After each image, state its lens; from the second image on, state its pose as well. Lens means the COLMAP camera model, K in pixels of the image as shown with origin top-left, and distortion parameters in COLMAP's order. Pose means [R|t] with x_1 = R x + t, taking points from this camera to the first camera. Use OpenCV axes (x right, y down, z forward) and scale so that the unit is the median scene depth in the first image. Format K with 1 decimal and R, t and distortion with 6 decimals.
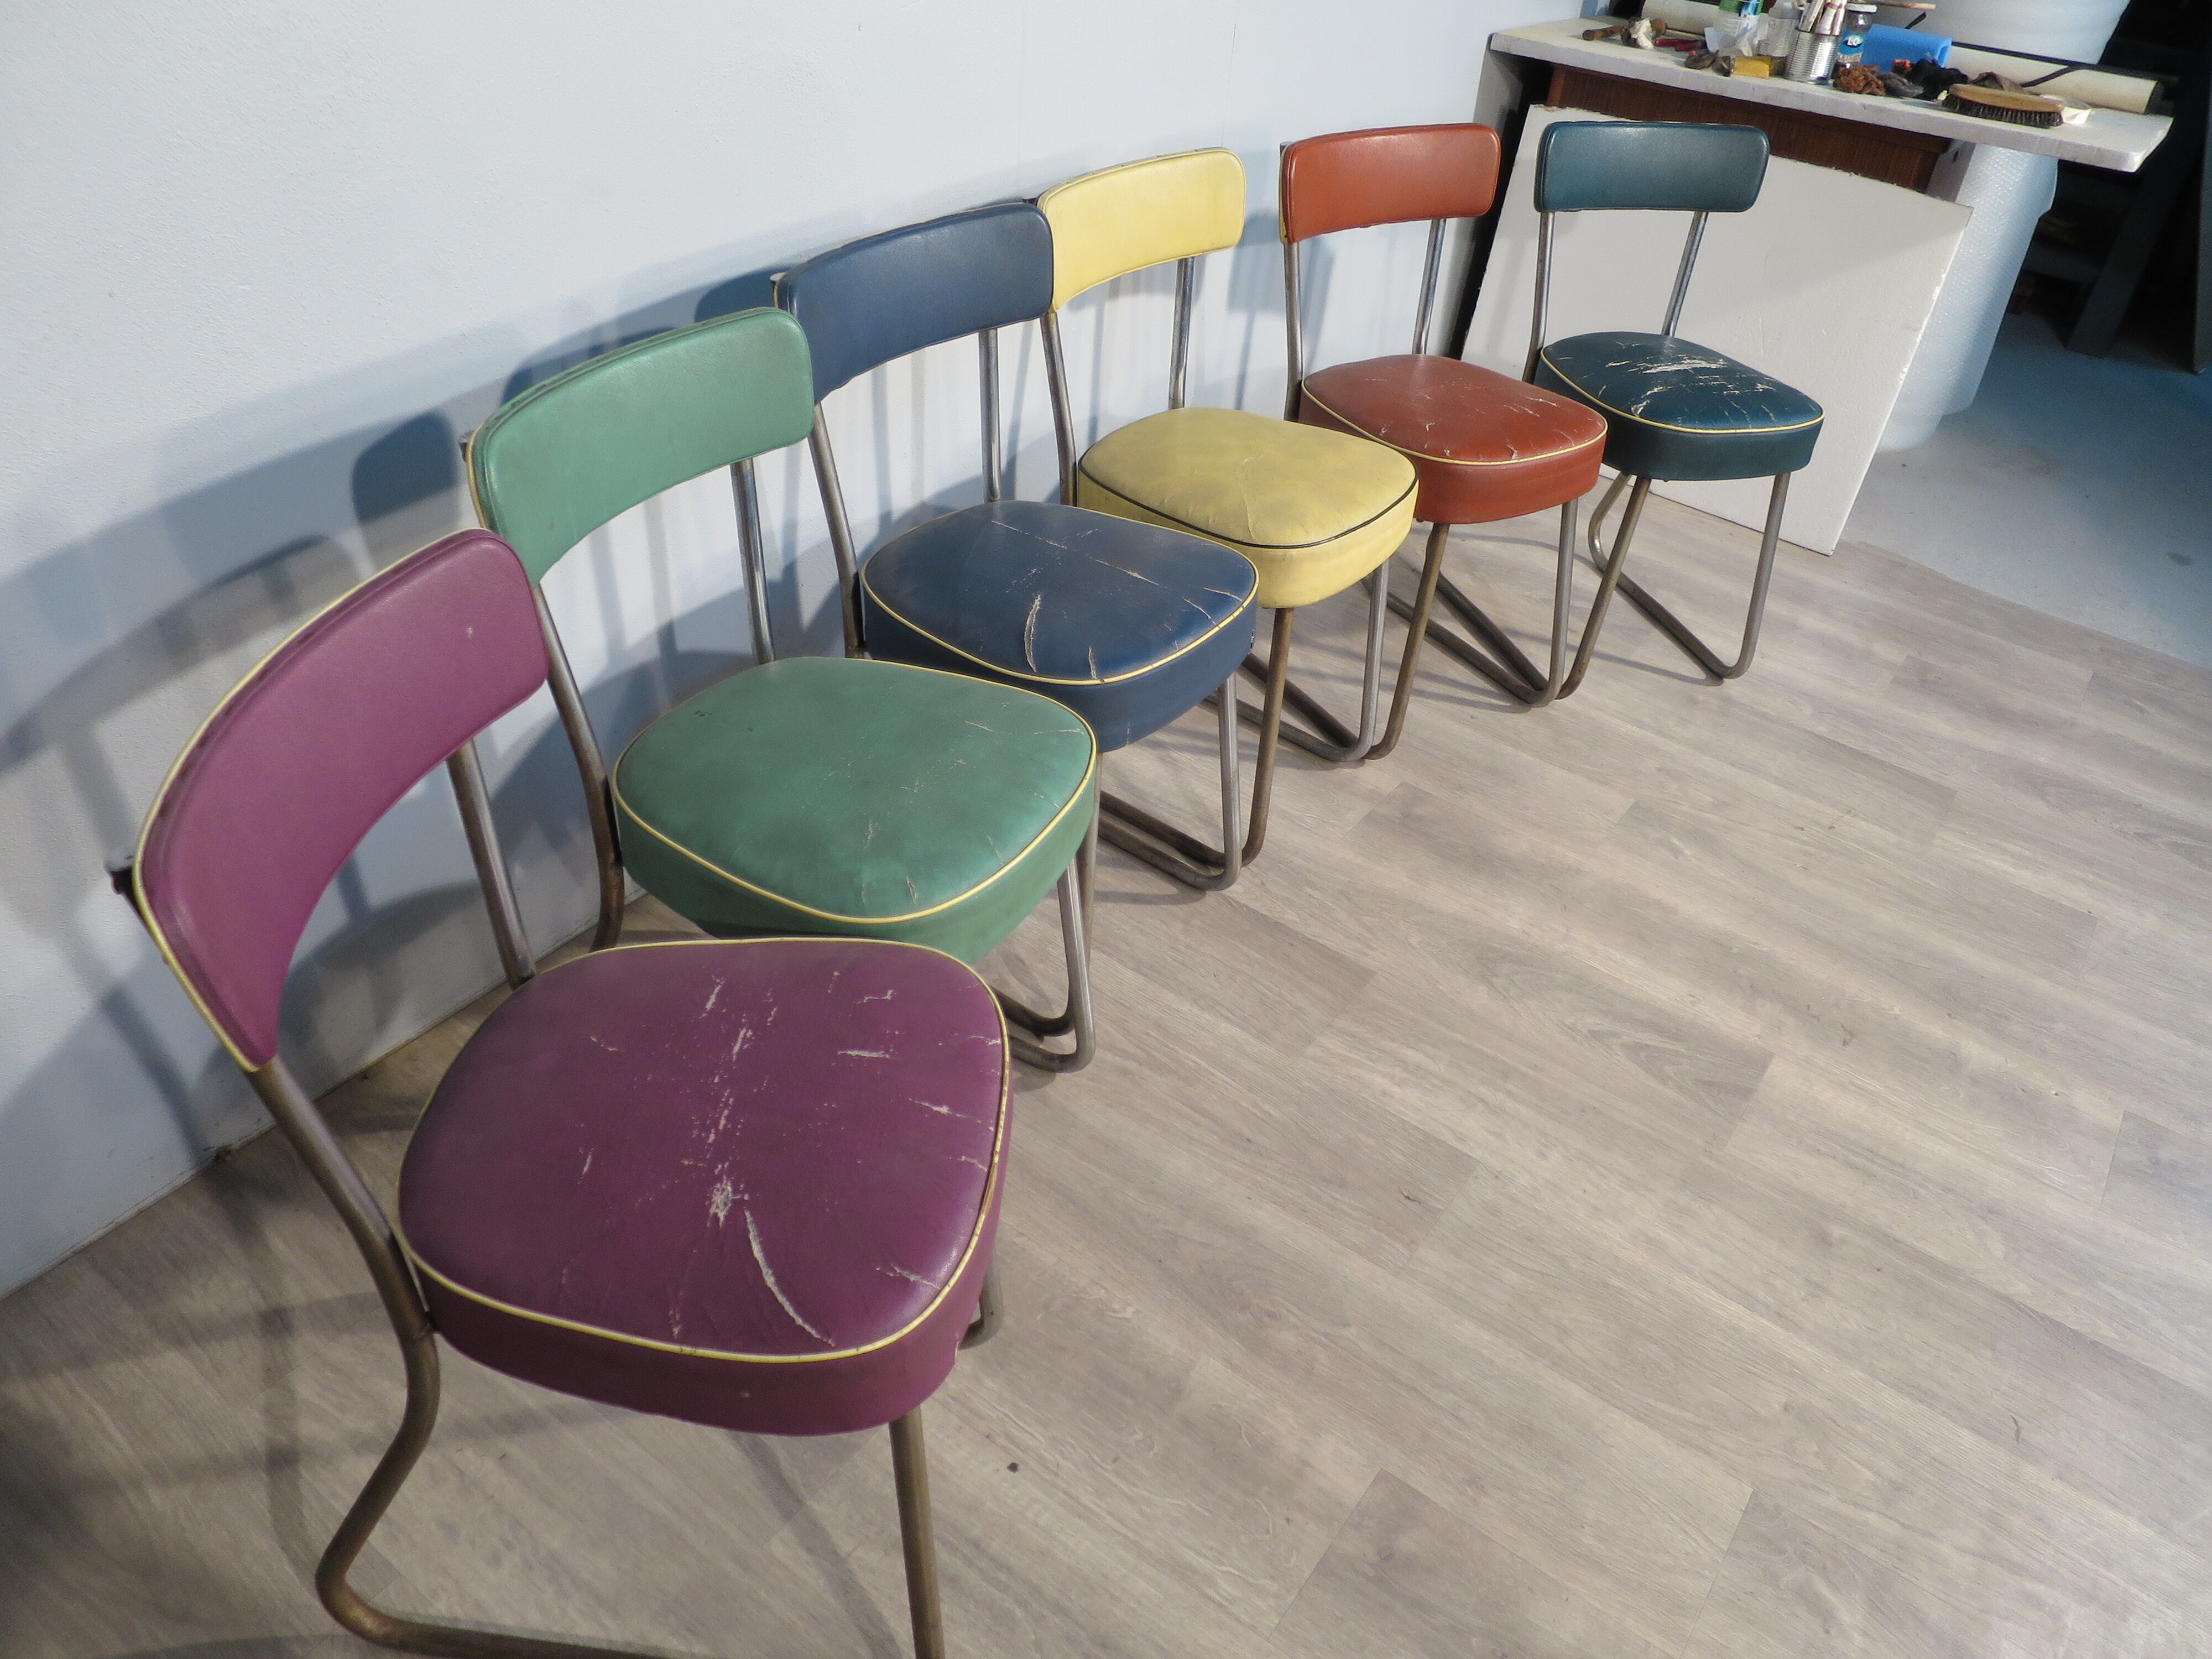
lens RADIAL K [[1620.0, 0, 1106.0], [0, 1620.0, 829.5], [0, 0, 1]] dist [-0.049274, 0.007695]
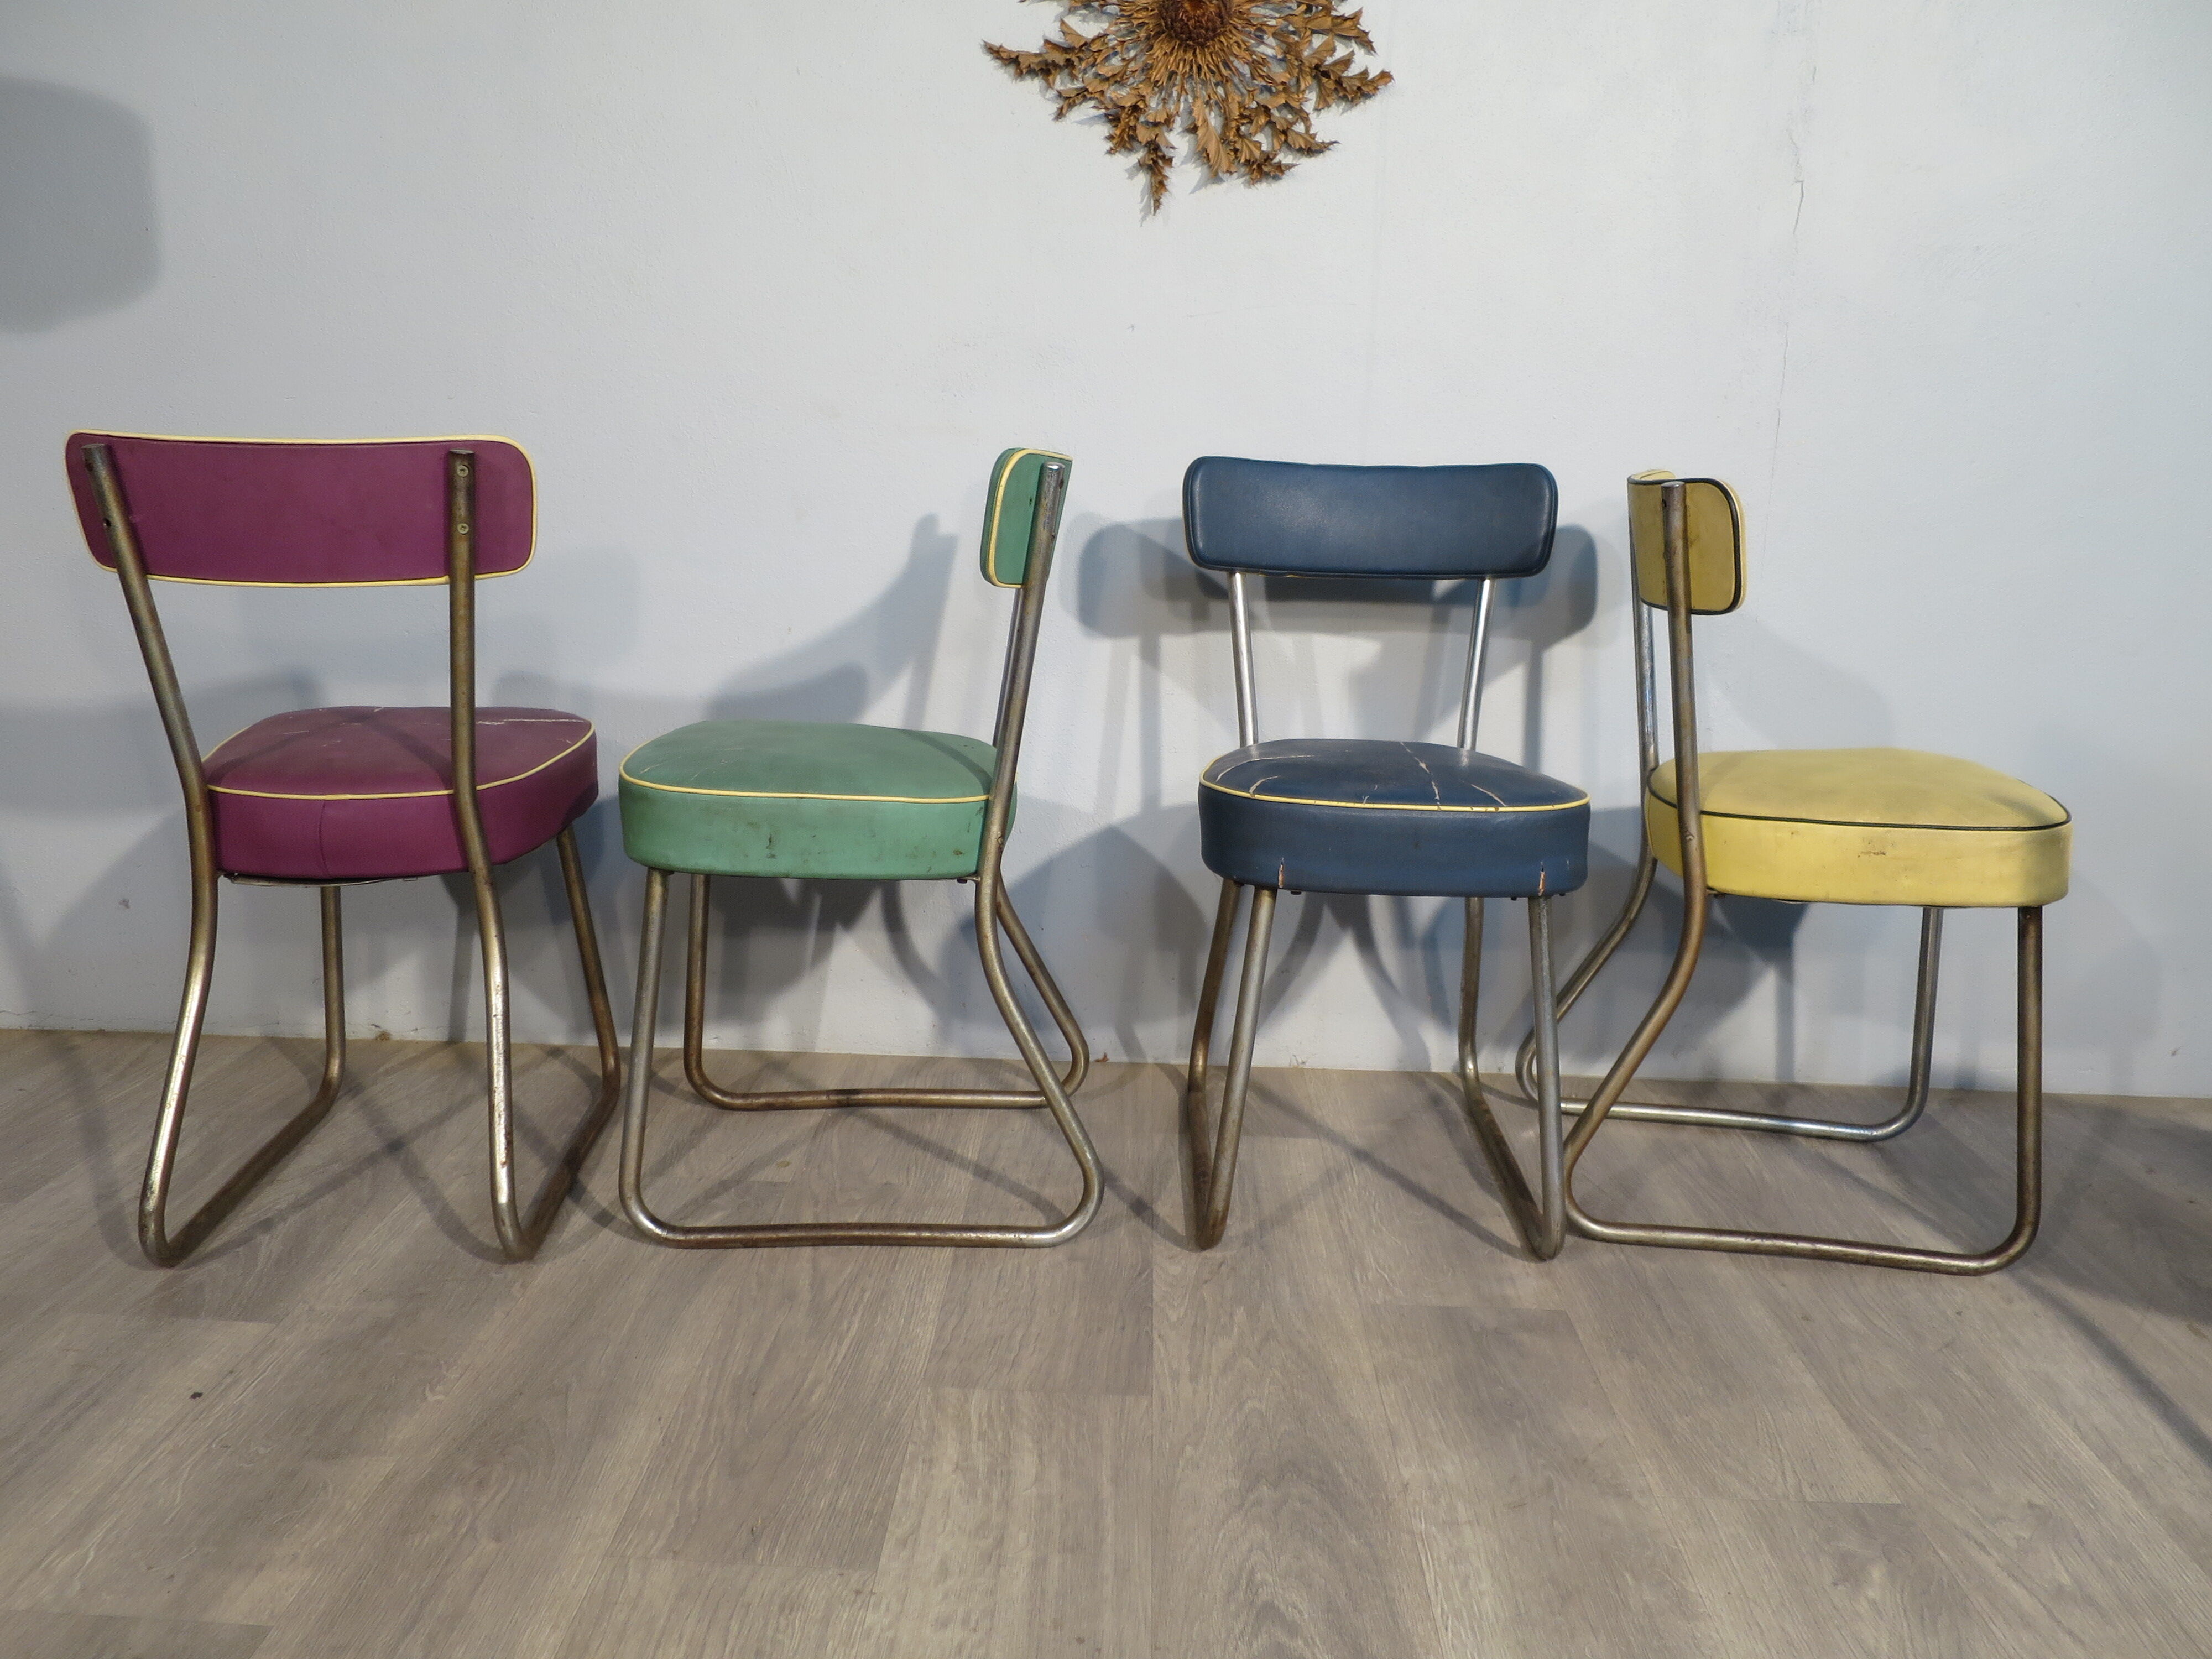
lens RADIAL K [[1620.0, 0, 1106.0], [0, 1620.0, 829.5], [0, 0, 1]] dist [-0.049274, 0.007695]
pose [[0.562321, 0.123073, -0.817709, 0.750153], [-0.483512, 0.851139, -0.204396, 0.035377], [0.670829, 0.510309, 0.538121, 0.534107]]
